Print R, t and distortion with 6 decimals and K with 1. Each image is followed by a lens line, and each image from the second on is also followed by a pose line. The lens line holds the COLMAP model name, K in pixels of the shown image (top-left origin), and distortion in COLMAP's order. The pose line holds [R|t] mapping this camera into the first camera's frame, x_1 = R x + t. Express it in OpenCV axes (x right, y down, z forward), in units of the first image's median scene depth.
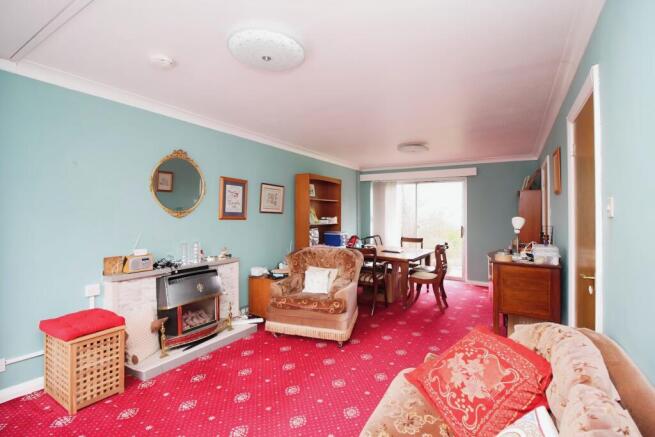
lens RADIAL K [[306.6, 0, 329.8], [0, 306.6, 216.1], [0, 0, 1]] dist [0.000346, -0.000026]
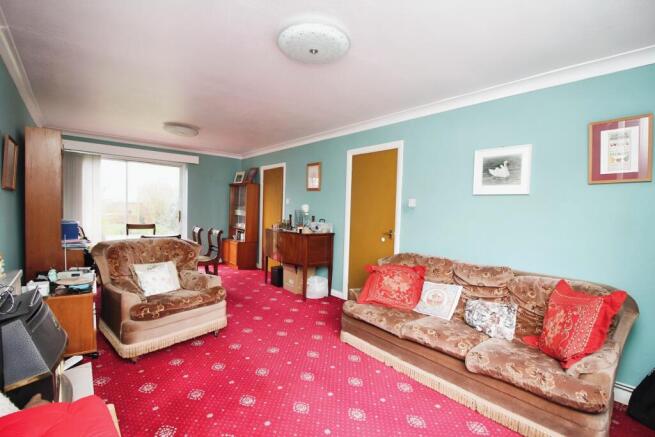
lens RADIAL K [[306.6, 0, 330.0], [0, 306.6, 217.0], [0, 0, 1]] dist [0.000346, -0.000026]
pose [[0.325845, -0.023910, 0.945121, -0.407778], [-0.031057, 0.998870, 0.035977, 0.001200], [-0.944913, -0.041076, 0.324734, 0.189682]]
